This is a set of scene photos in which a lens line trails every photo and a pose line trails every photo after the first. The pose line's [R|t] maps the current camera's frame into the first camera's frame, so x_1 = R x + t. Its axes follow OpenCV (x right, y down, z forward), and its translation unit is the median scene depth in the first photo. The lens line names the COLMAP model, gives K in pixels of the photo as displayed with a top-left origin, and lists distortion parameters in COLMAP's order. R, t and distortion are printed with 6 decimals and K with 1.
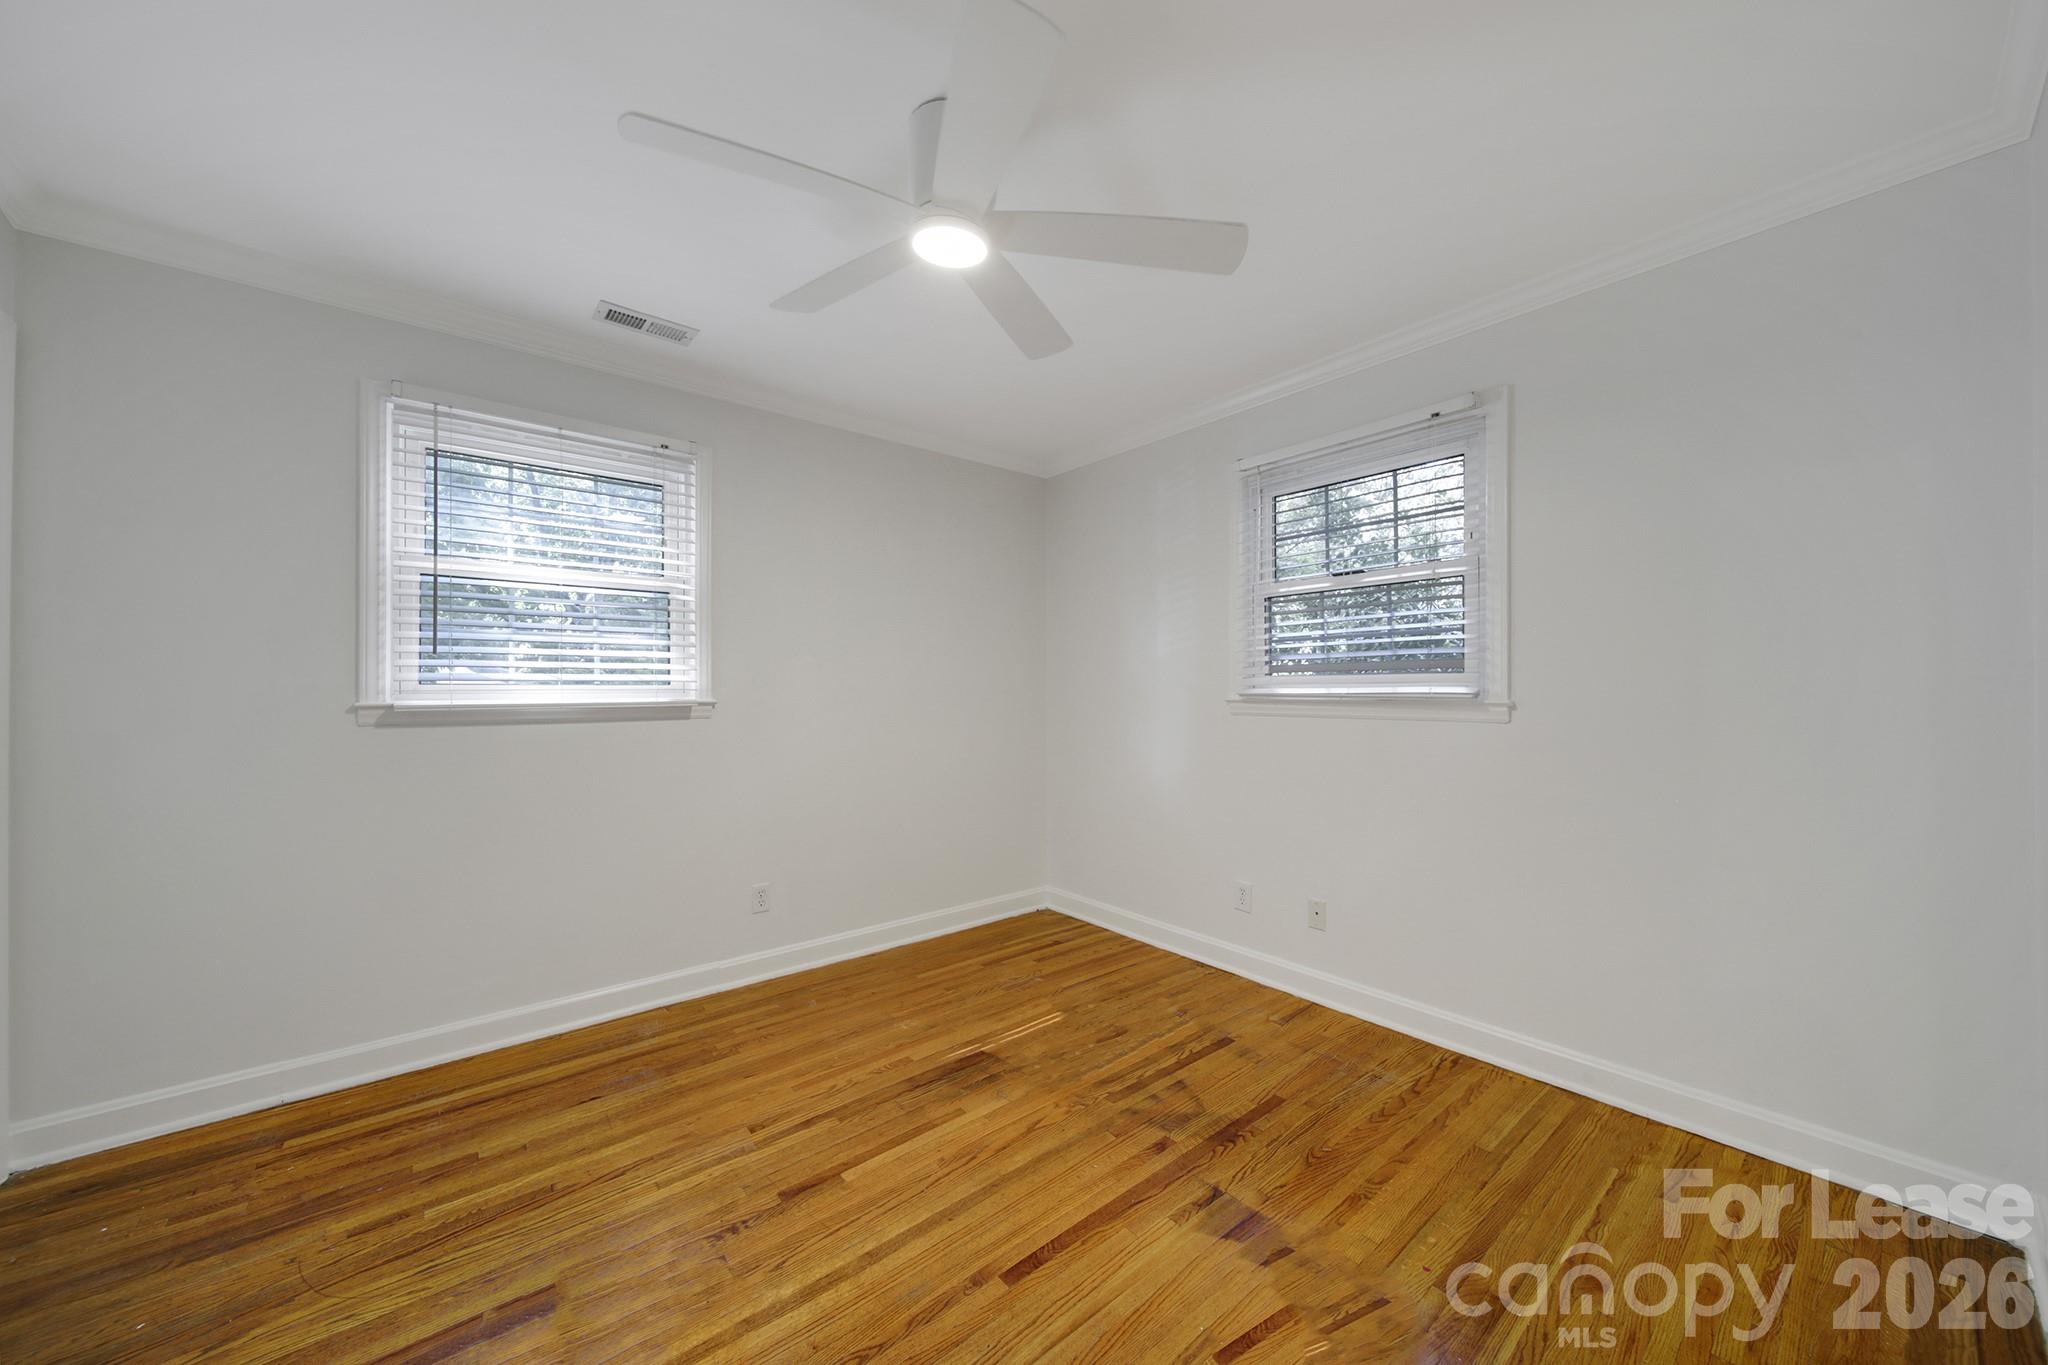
lens RADIAL K [[726.9, 0, 1031.2], [0, 726.9, 687.0], [0, 0, 1]] dist [-0.000320, -0.000027]
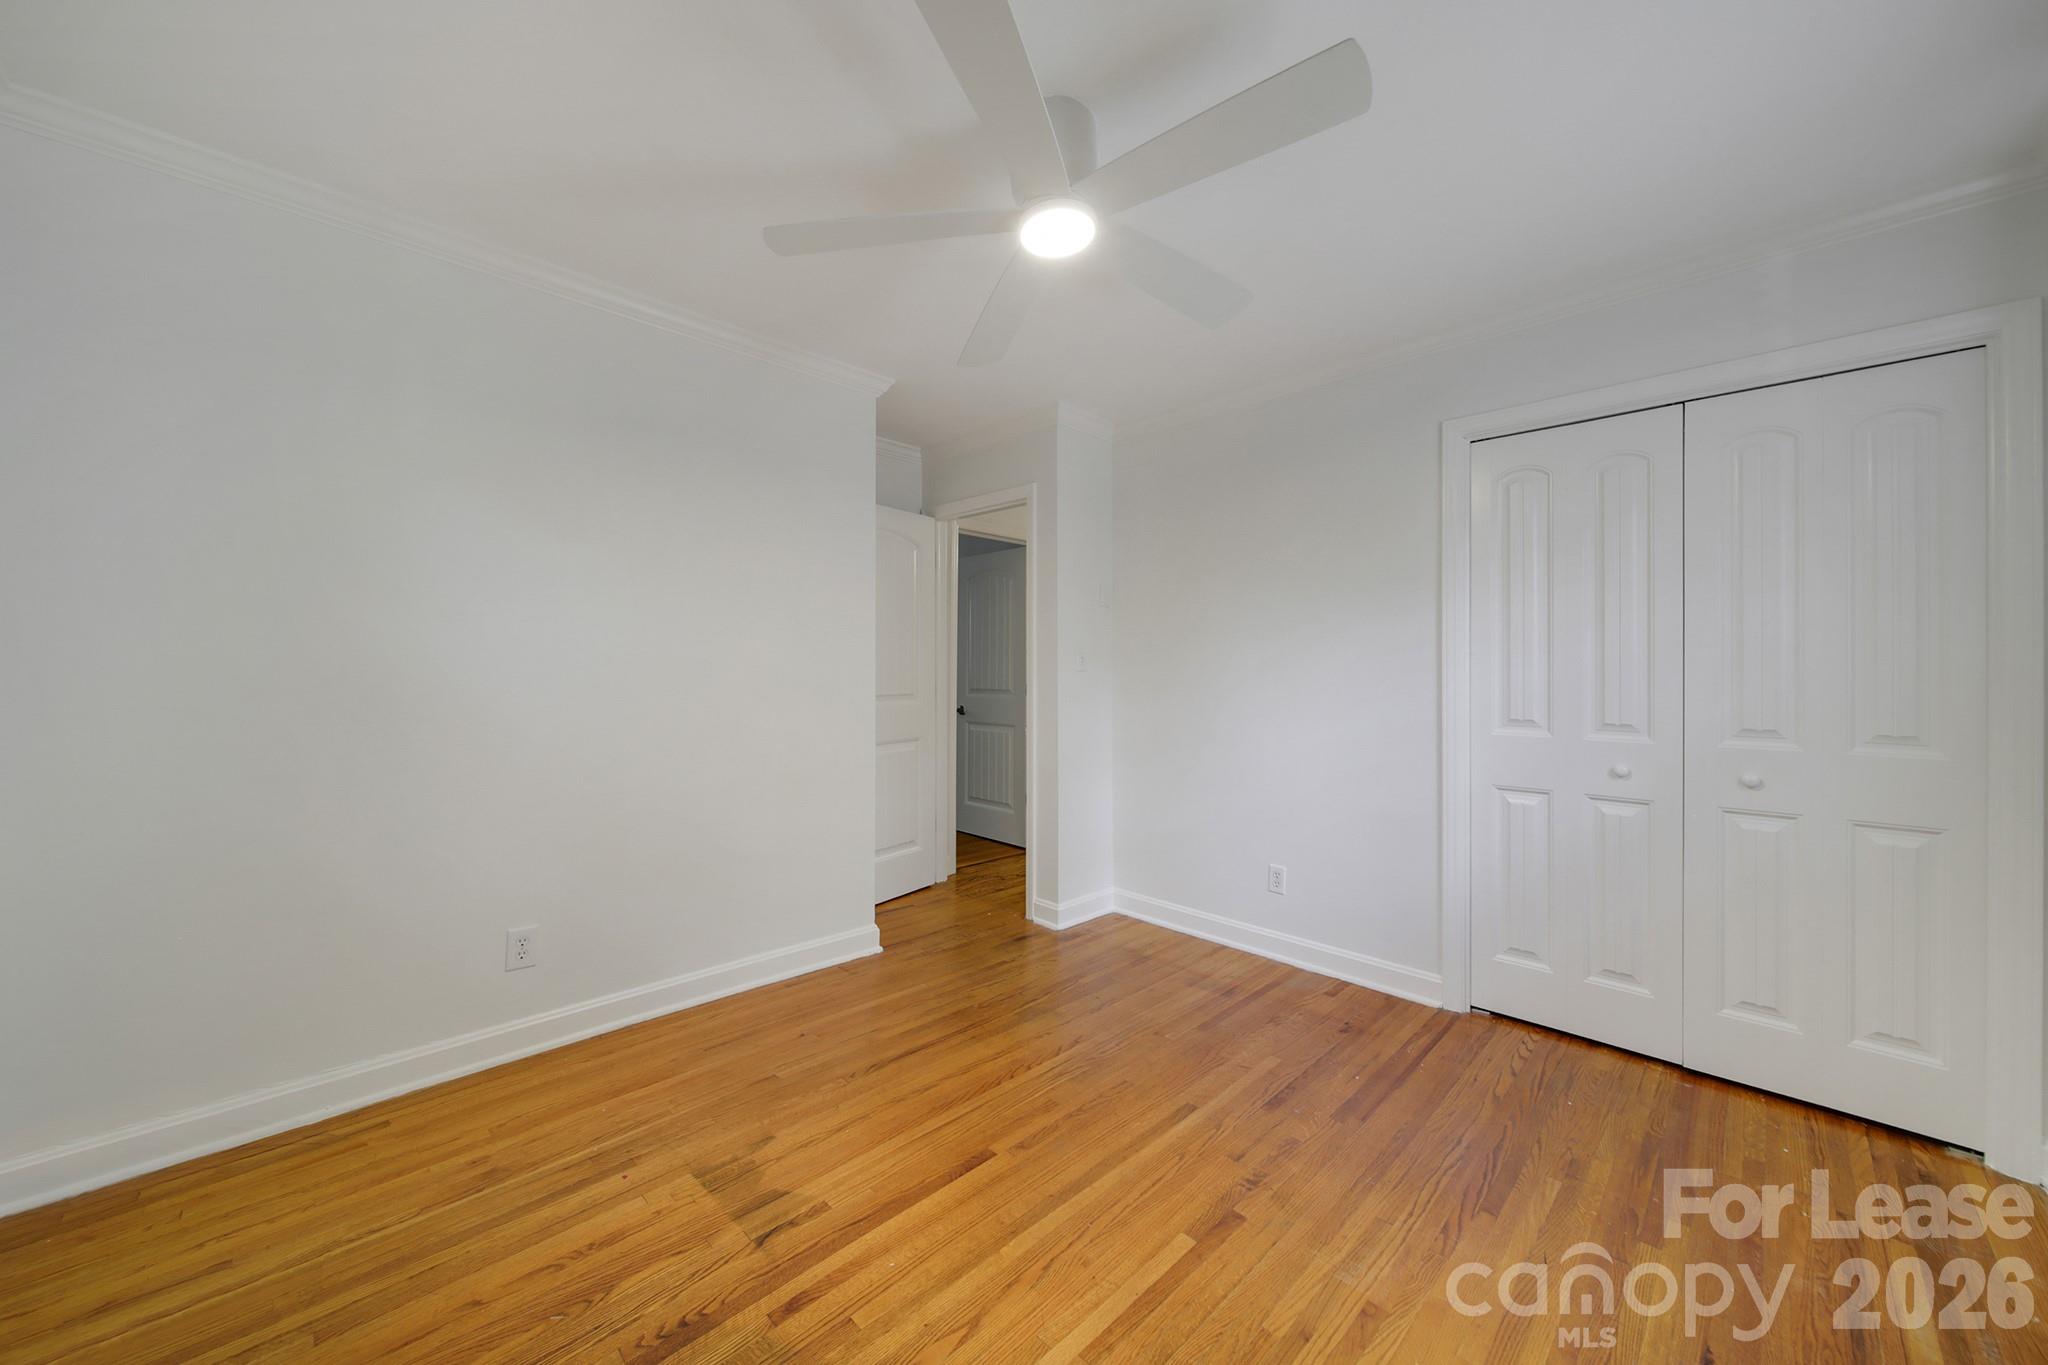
lens RADIAL K [[726.9, 0, 1037.3], [0, 726.9, 674.6], [0, 0, 1]] dist [-0.000320, -0.000027]
pose [[-0.995056, -0.004556, -0.099216, 0.011250], [-0.005295, 0.999960, 0.007183, -0.003257], [0.099179, 0.007673, -0.995040, 1.912023]]
